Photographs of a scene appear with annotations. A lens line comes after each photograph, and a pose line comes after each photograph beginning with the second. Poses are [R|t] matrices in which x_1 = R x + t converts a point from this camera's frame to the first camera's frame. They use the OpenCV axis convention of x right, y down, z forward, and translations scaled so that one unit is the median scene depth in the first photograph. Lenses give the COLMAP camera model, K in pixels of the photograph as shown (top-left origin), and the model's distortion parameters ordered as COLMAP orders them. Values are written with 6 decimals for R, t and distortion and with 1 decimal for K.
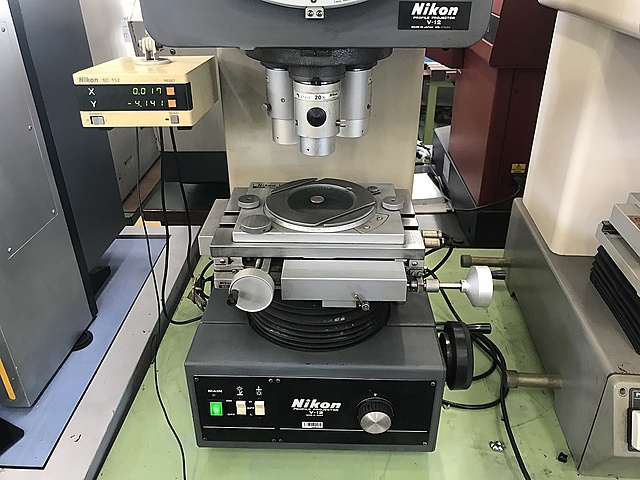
lens RADIAL K [[529.5, 0, 321.6], [0, 529.5, 223.6], [0, 0, 1]] dist [0.012054, -0.013461]
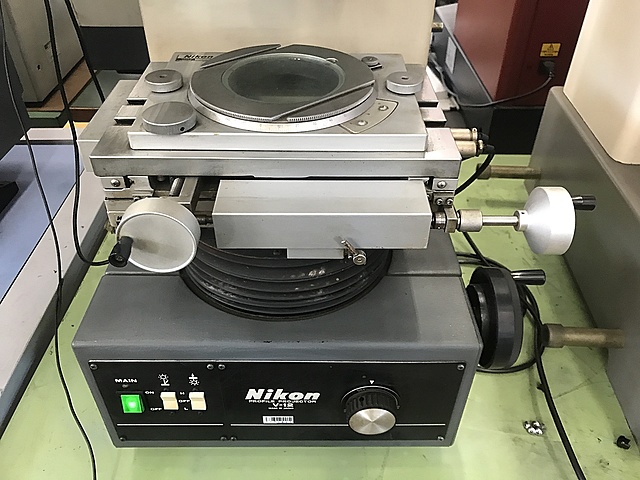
lens RADIAL K [[529.5, 0, 321.6], [0, 529.5, 223.6], [0, 0, 1]] dist [0.012054, -0.013461]
pose [[0.999506, -0.010952, 0.029444, 0.021741], [0.005555, 0.984108, 0.177485, 0.012173], [-0.030920, -0.177234, 0.983683, 0.388327]]
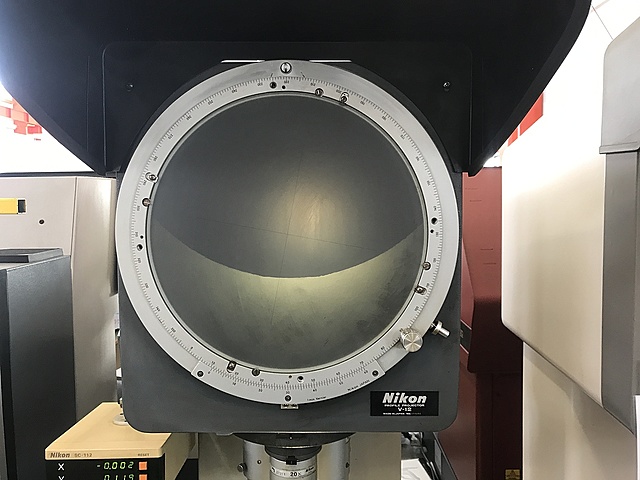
lens RADIAL K [[529.5, 0, 321.6], [0, 529.5, 223.6], [0, 0, 1]] dist [0.012054, -0.013461]
pose [[0.999736, -0.004183, 0.022579, 0.021842], [0.013285, 0.907354, -0.420157, -0.221622], [-0.018730, 0.420346, 0.907171, -0.073754]]
